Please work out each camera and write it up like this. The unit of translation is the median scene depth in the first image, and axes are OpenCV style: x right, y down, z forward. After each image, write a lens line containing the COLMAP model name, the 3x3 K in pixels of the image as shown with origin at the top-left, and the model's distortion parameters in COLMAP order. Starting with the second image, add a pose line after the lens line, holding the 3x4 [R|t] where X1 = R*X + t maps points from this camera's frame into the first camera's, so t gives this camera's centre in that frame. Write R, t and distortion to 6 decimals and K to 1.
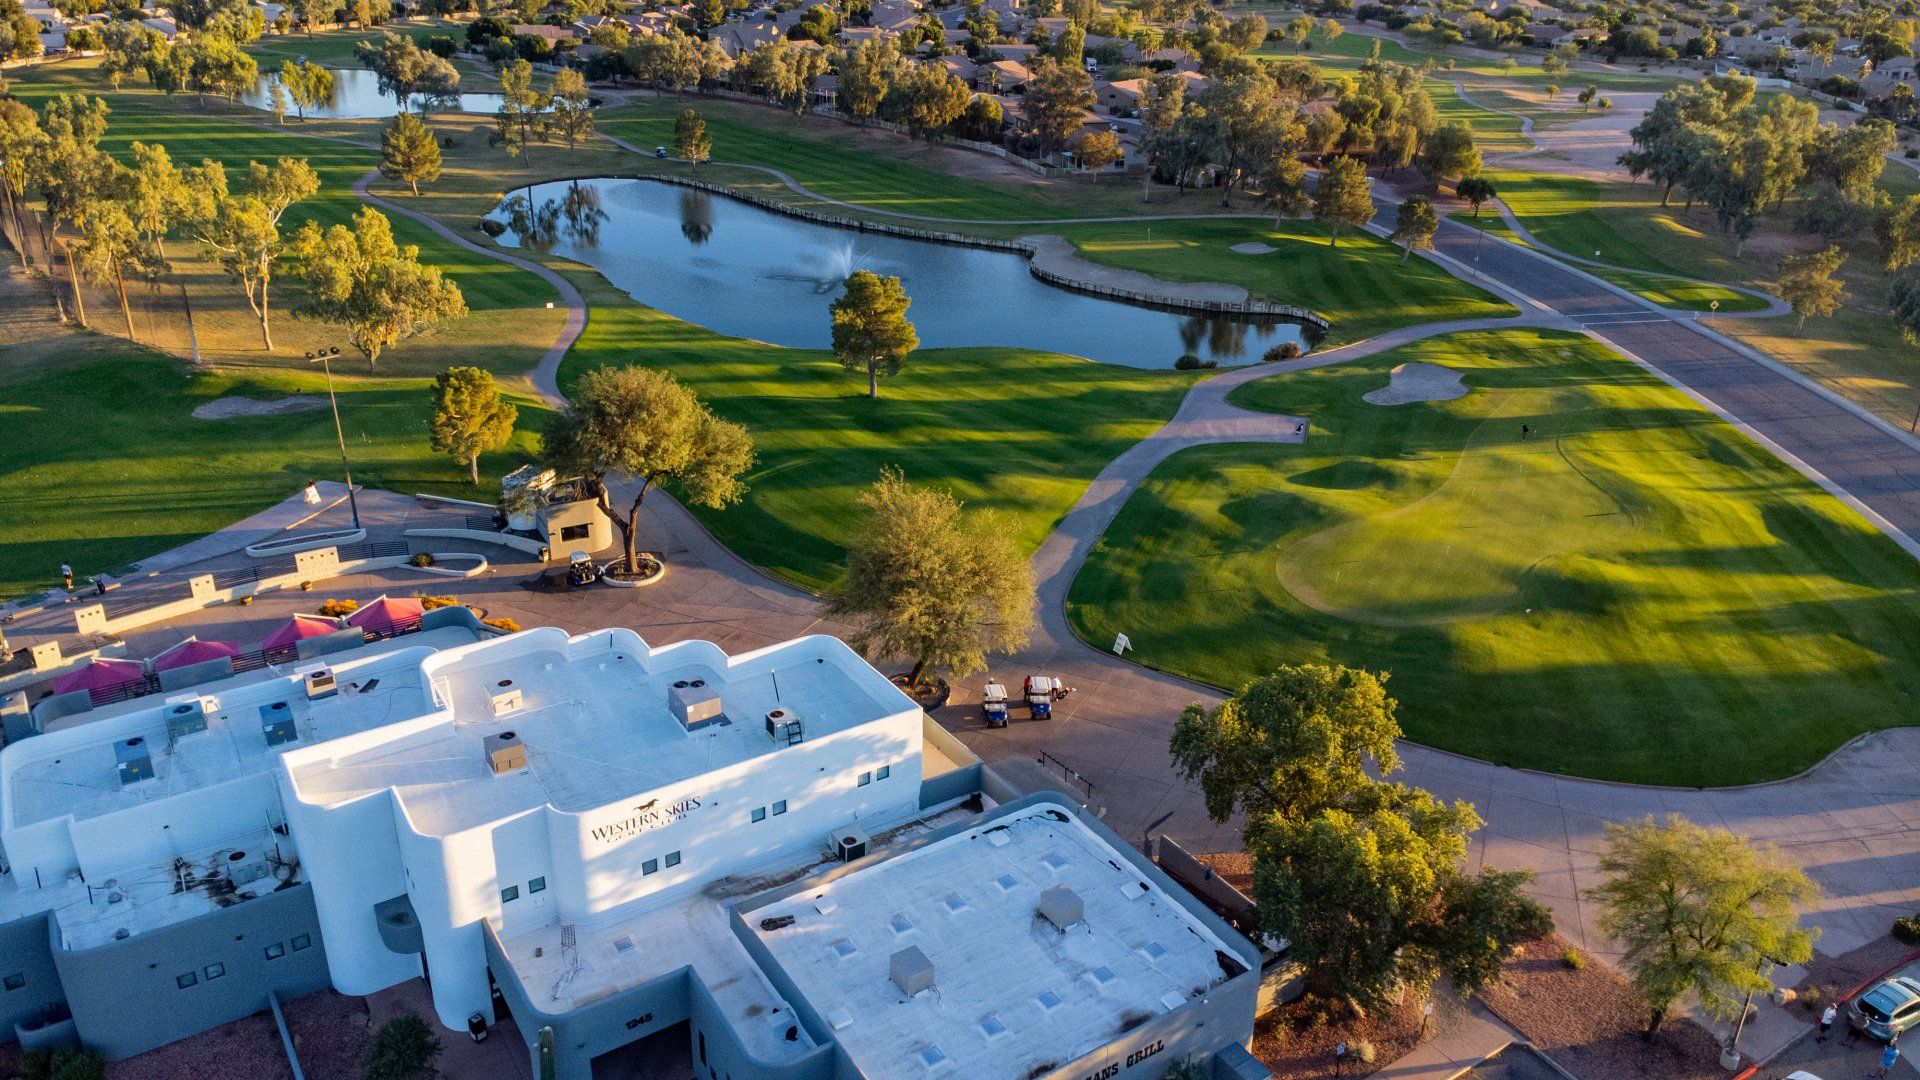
lens RADIAL K [[1355.3, 0, 960.0], [0, 1355.3, 540.0], [0, 0, 1]] dist [0.022208, -0.037700]
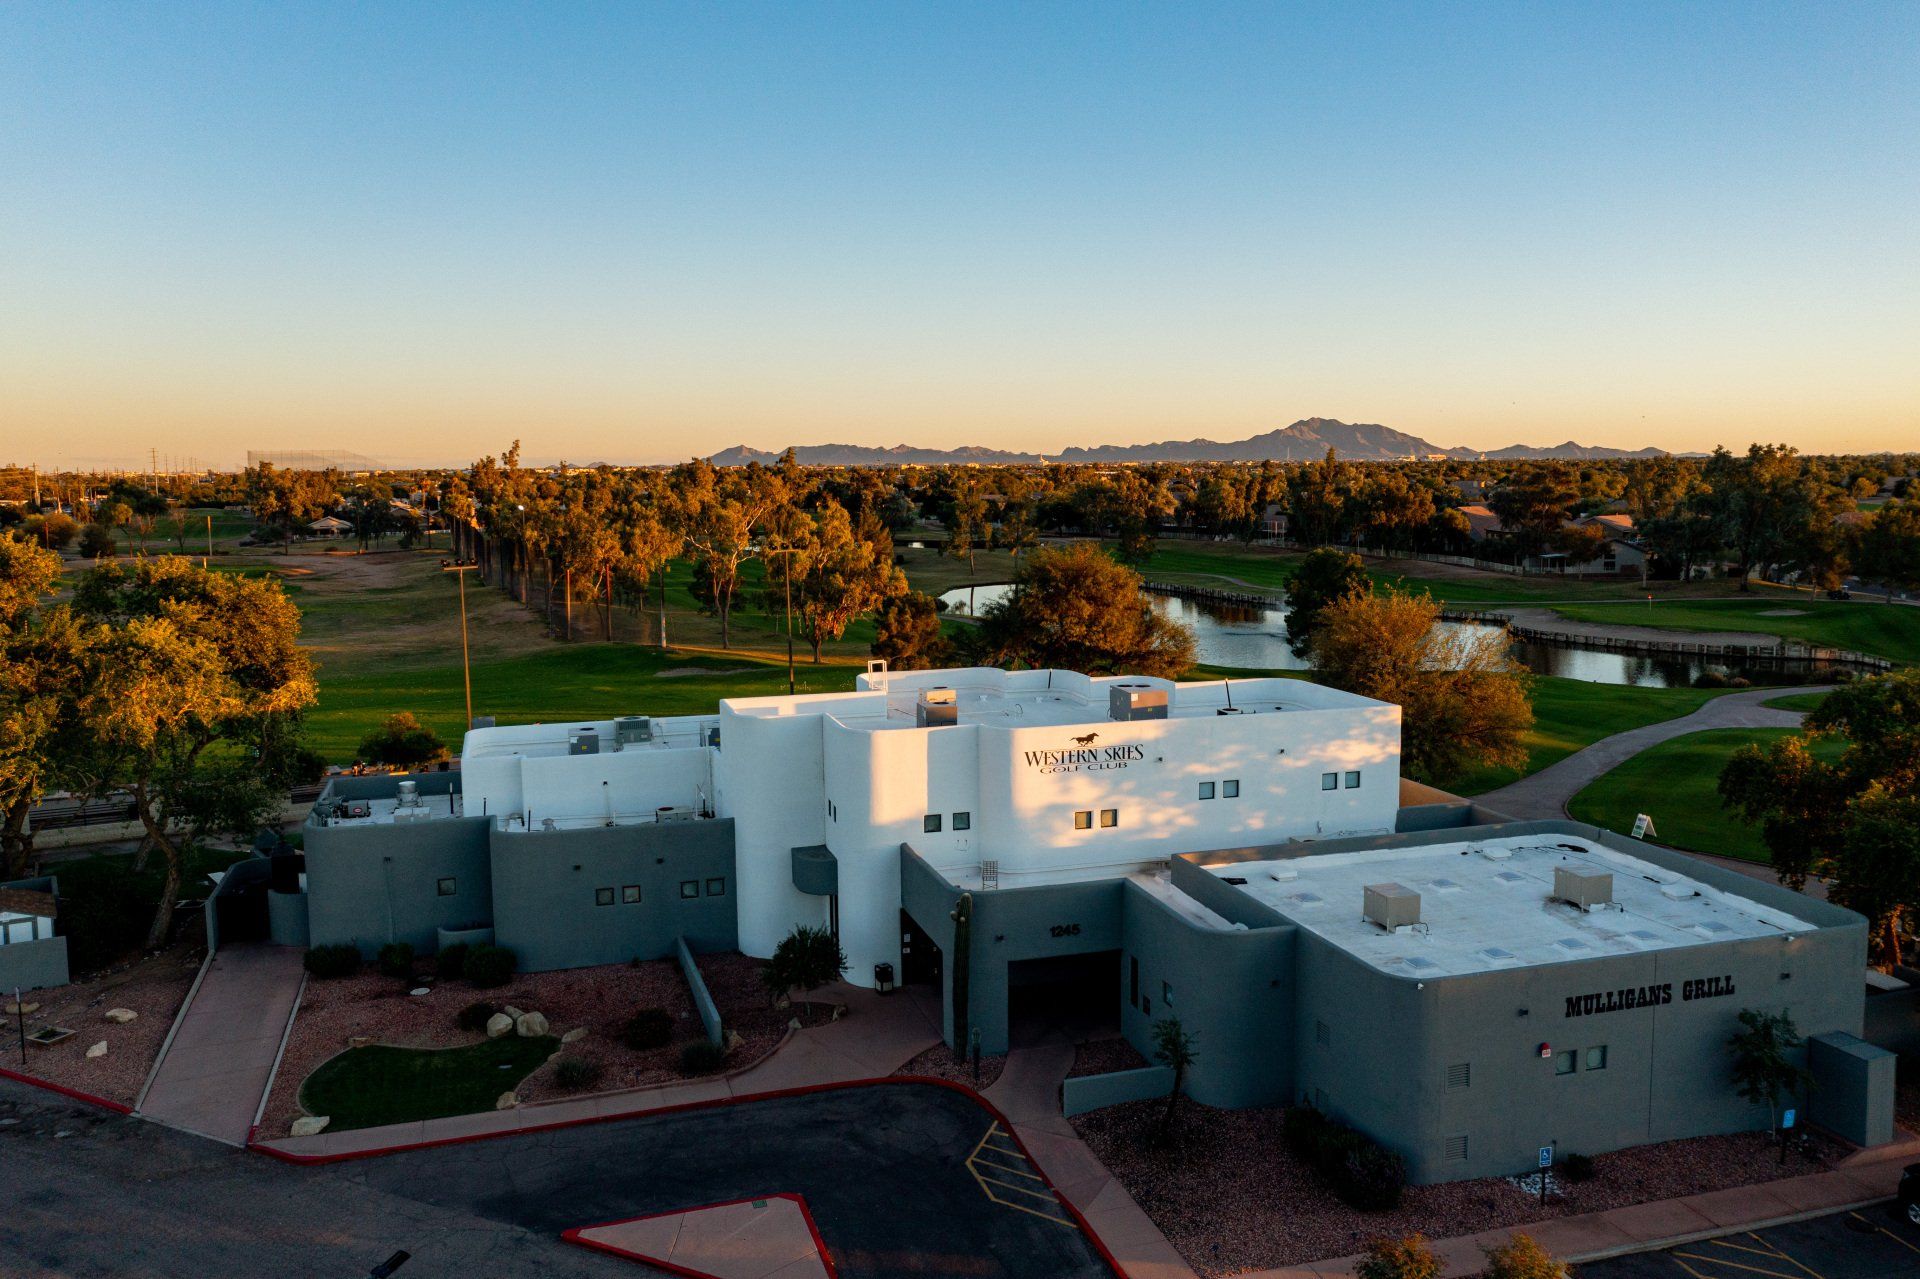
lens RADIAL K [[1489.4, 0, 960.0], [0, 1489.4, 639.5], [0, 0, 1]] dist [-0.018963, -0.003285]
pose [[0.956013, 0.003348, -0.293305, -0.006578], [-0.092258, 0.952620, -0.289835, 0.135185], [0.278438, 0.304146, 0.911026, 0.017770]]
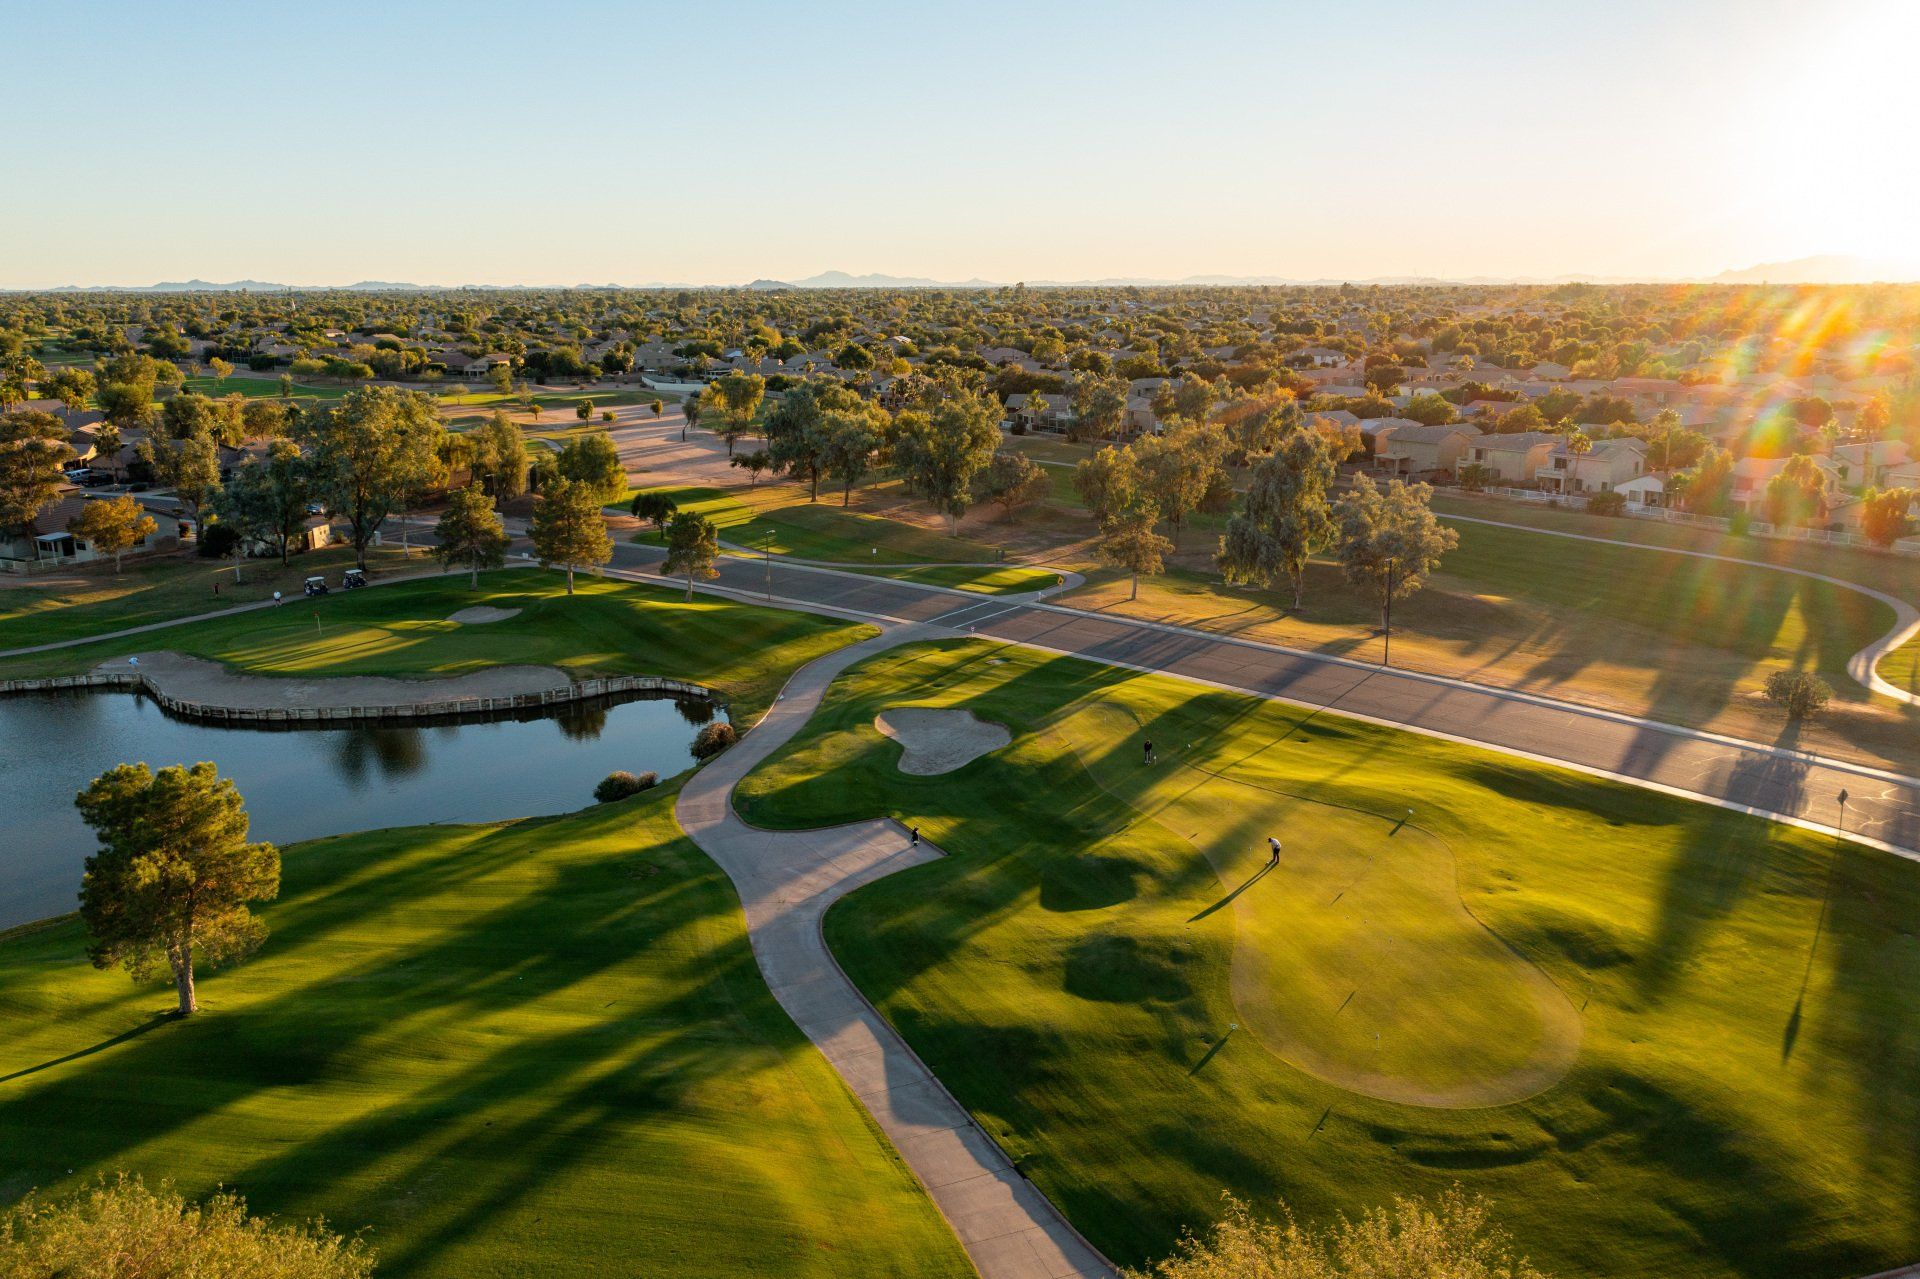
lens RADIAL K [[1489.4, 0, 960.0], [0, 1489.4, 639.5], [0, 0, 1]] dist [-0.018963, -0.003285]
pose [[0.703370, -0.181060, 0.687378, -0.164218], [0.304056, 0.950718, -0.060705, -0.092028], [-0.642511, 0.251699, 0.723759, 0.325219]]
